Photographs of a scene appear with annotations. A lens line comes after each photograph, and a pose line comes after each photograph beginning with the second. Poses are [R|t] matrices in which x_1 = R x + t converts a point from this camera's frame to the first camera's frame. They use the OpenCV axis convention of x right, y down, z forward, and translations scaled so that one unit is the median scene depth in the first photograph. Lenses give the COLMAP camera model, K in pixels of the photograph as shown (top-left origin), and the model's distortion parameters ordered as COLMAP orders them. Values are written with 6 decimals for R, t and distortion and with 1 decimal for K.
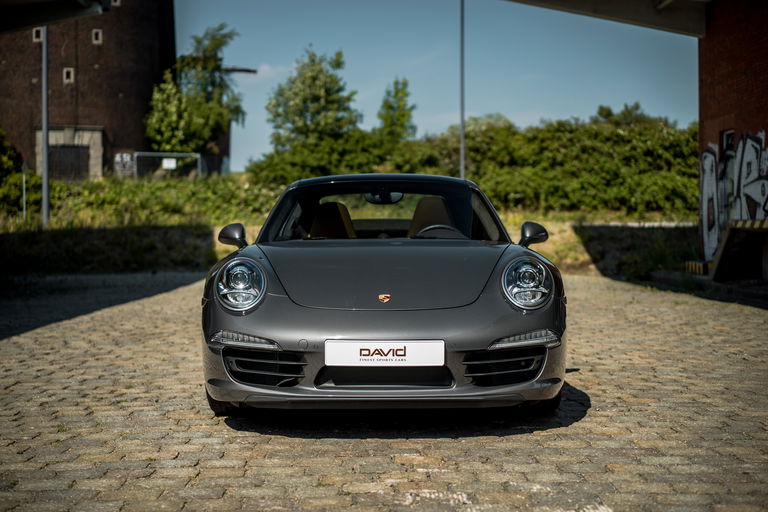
lens RADIAL K [[1169.4, 0, 384.7], [0, 1169.4, 256.4], [0, 0, 1]] dist [-0.041647, 0.000000]
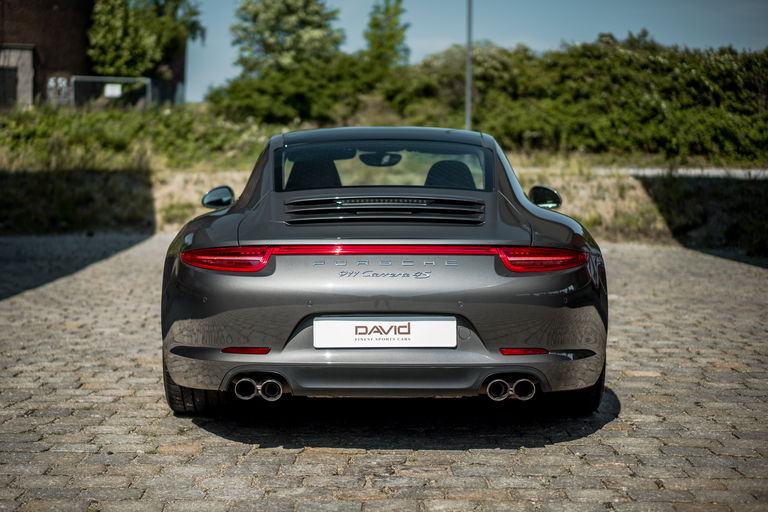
lens RADIAL K [[1169.4, 0, 364.8], [0, 1169.4, 258.0], [0, 0, 1]] dist [-0.041647, 0.000000]
pose [[0.999545, 0.009475, 0.028644, -0.029568], [-0.011079, 0.998348, 0.056382, -0.009186], [-0.028062, -0.056674, 0.997998, 0.168831]]
